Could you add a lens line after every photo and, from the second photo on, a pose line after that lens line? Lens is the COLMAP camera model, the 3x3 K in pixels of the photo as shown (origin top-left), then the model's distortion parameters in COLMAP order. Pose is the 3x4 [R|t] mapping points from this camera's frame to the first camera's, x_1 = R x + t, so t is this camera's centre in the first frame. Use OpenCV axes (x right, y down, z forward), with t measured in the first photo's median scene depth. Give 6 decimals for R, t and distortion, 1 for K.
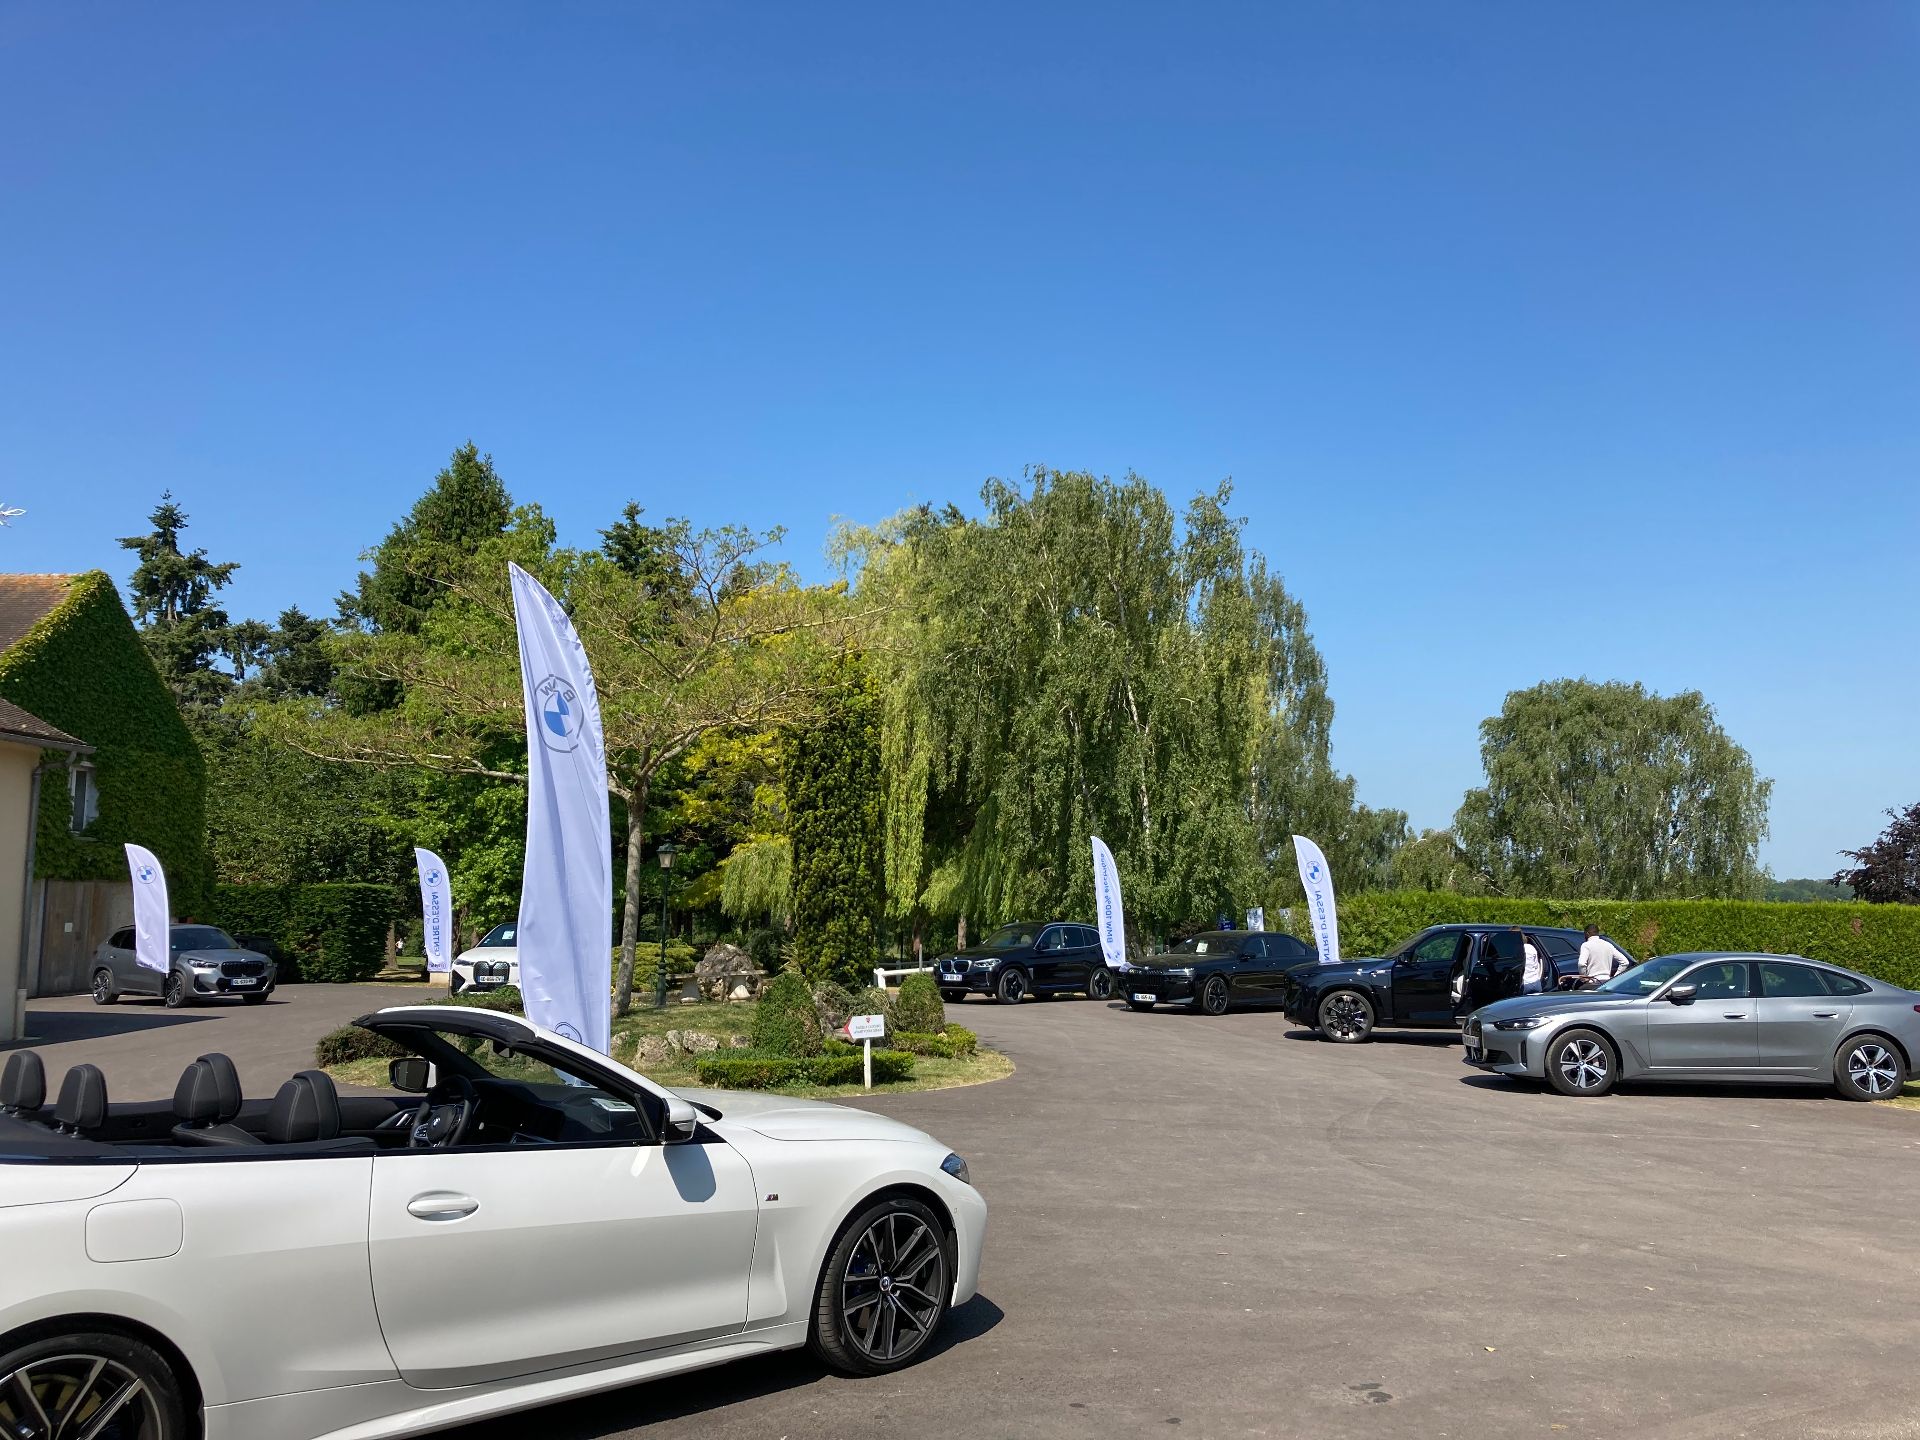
lens RADIAL K [[1564.1, 0, 960.0], [0, 1564.1, 720.0], [0, 0, 1]] dist [0.050915, -0.095343]
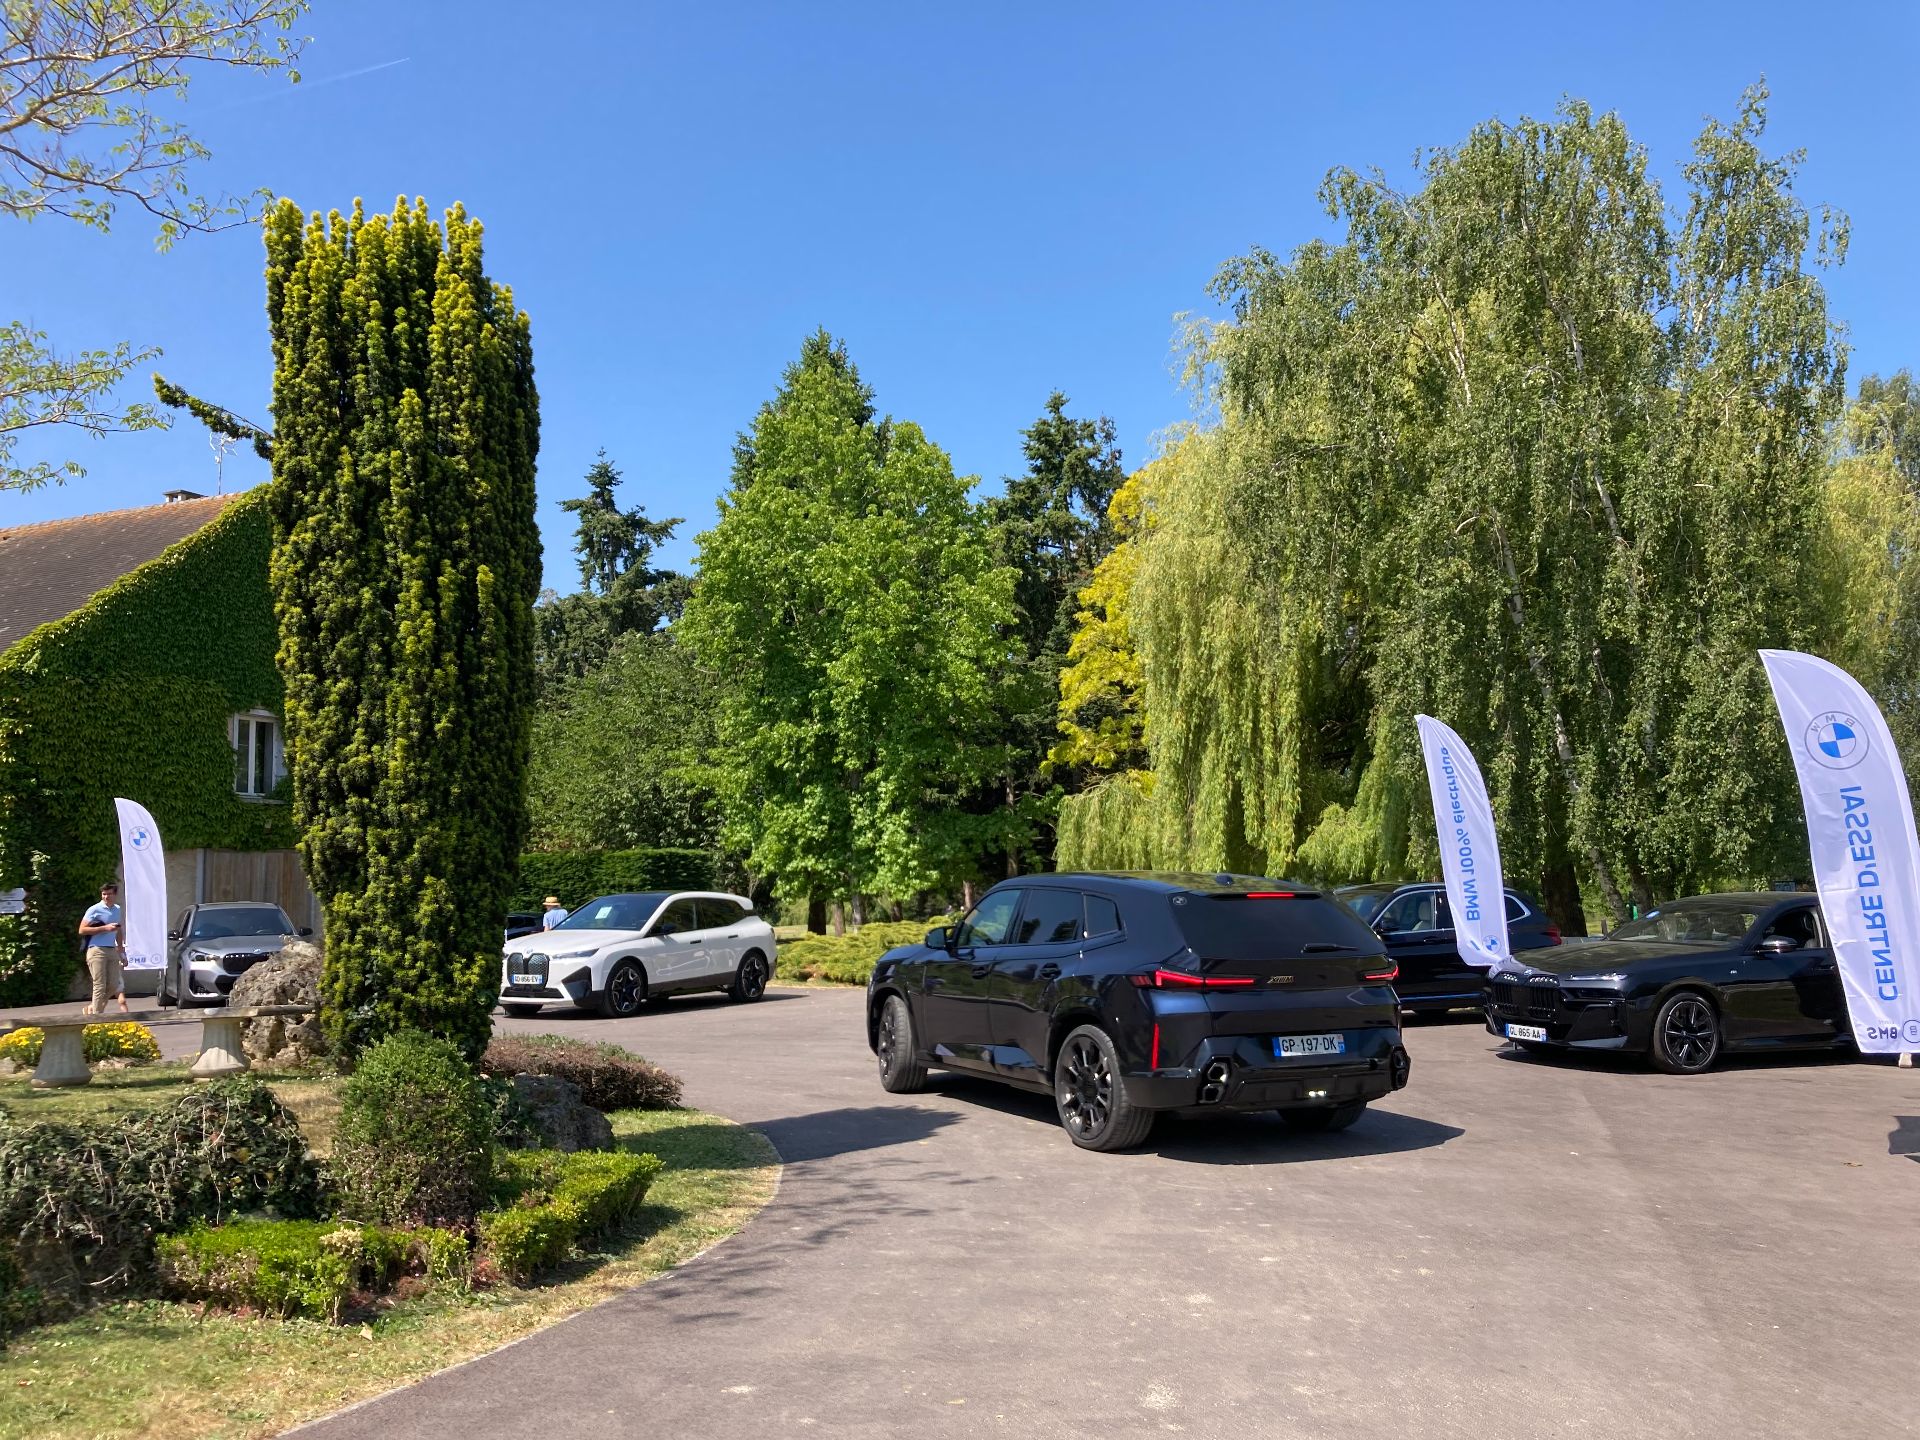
lens RADIAL K [[1564.1, 0, 960.0], [0, 1564.1, 720.0], [0, 0, 1]] dist [0.050915, -0.095343]
pose [[0.917975, -0.057381, -0.392466, 0.115214], [0.065684, 0.997810, 0.007747, 0.048477], [0.391162, -0.032890, 0.919734, 0.362843]]
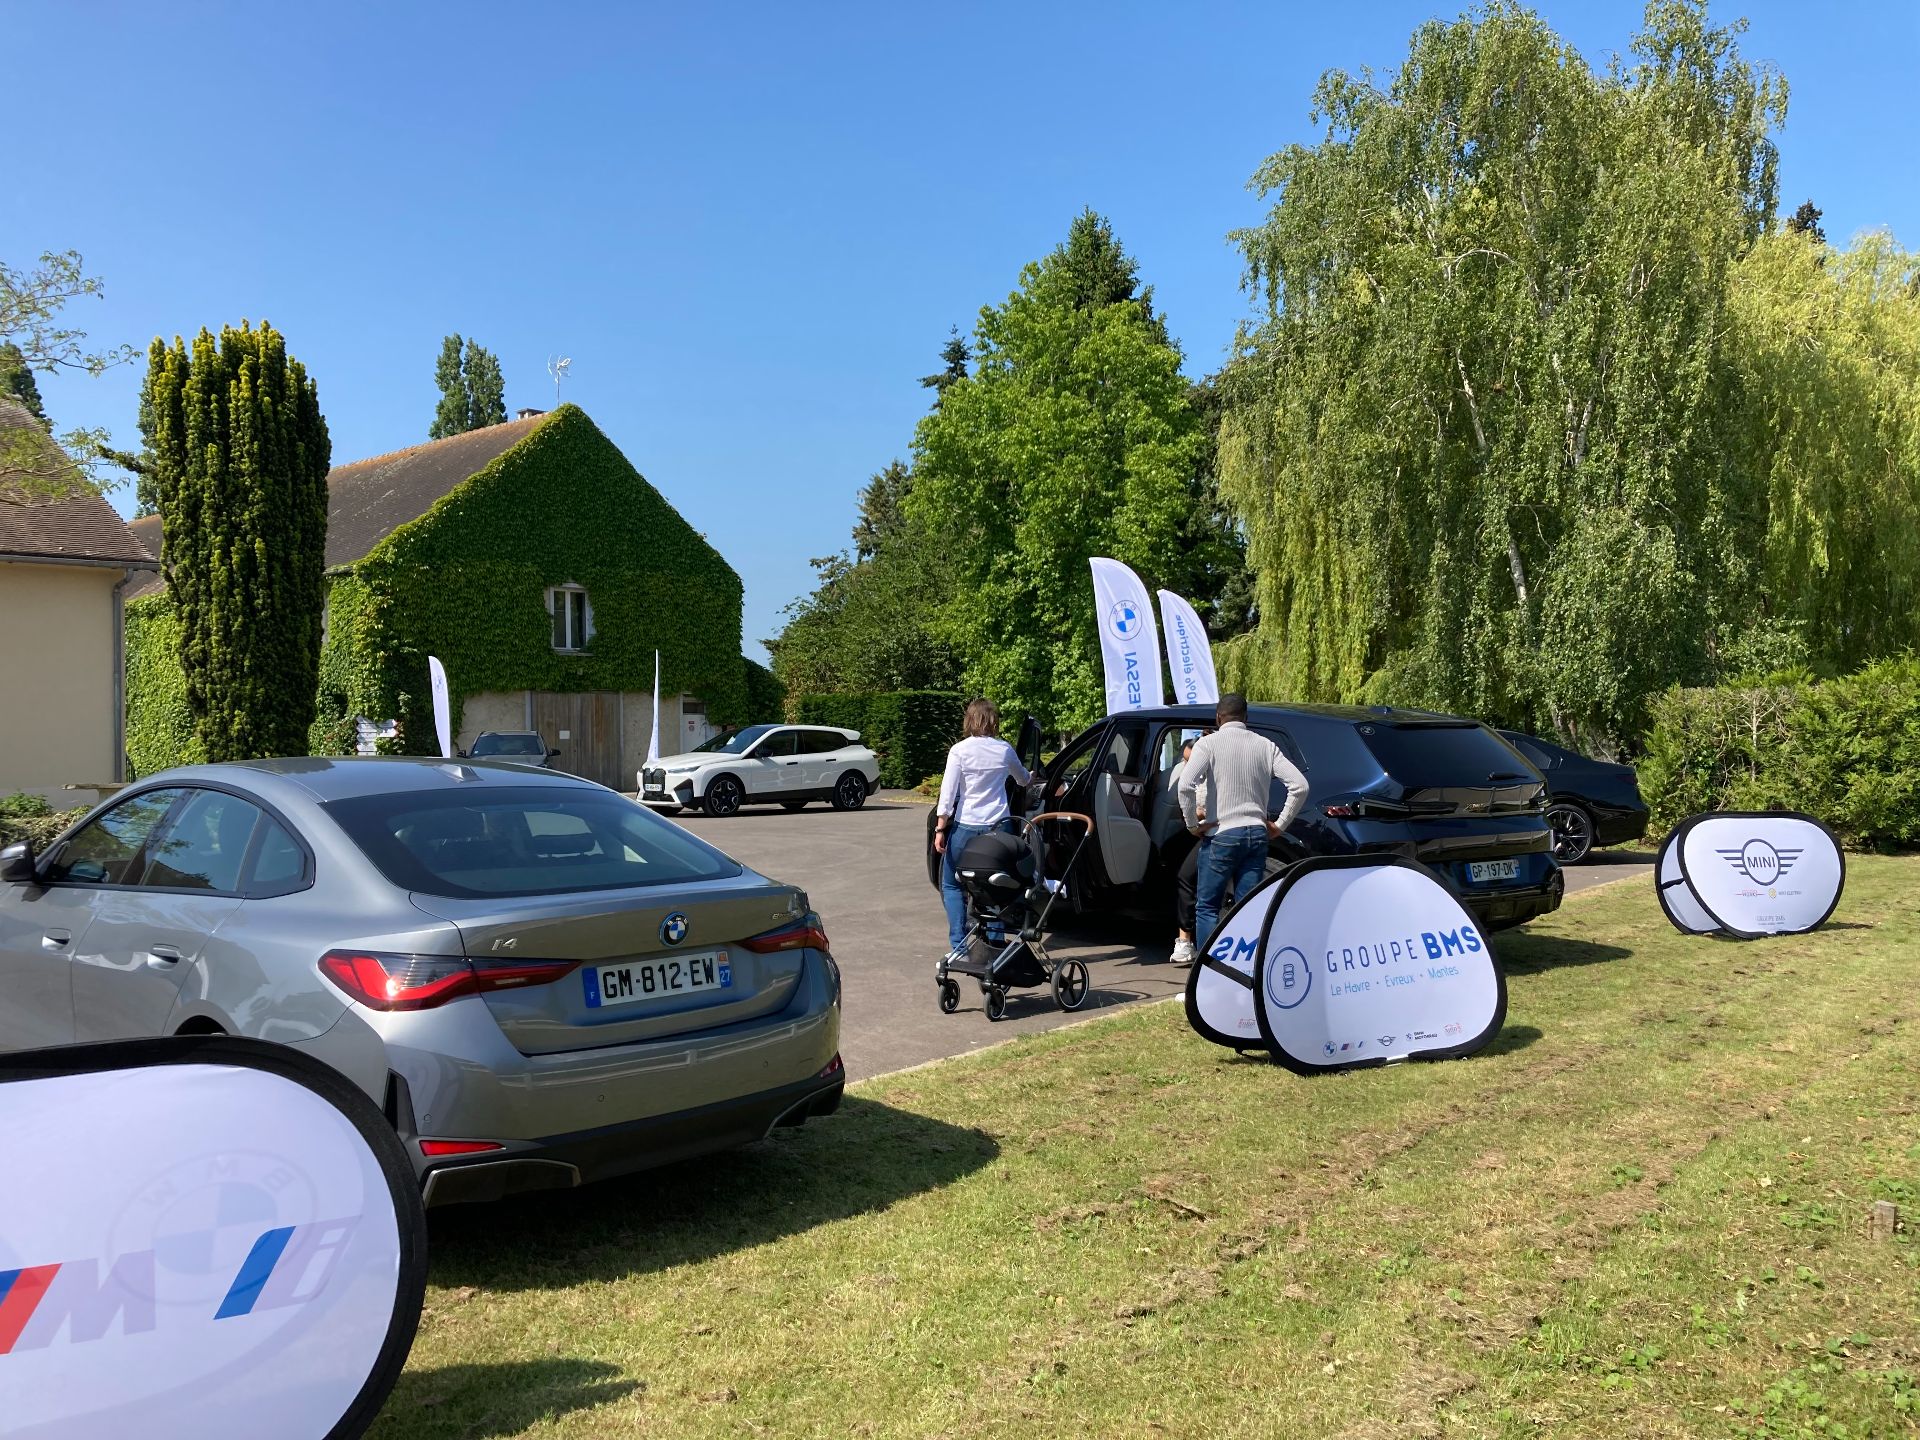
lens RADIAL K [[1553.9, 0, 980.1], [0, 1553.9, 736.0], [0, 0, 1]] dist [0.055781, -0.087869]
pose [[0.752060, -0.005865, -0.659069, 0.356723], [0.091405, 0.991226, 0.095480, 0.052325], [0.652726, -0.132049, 0.745997, 0.357646]]
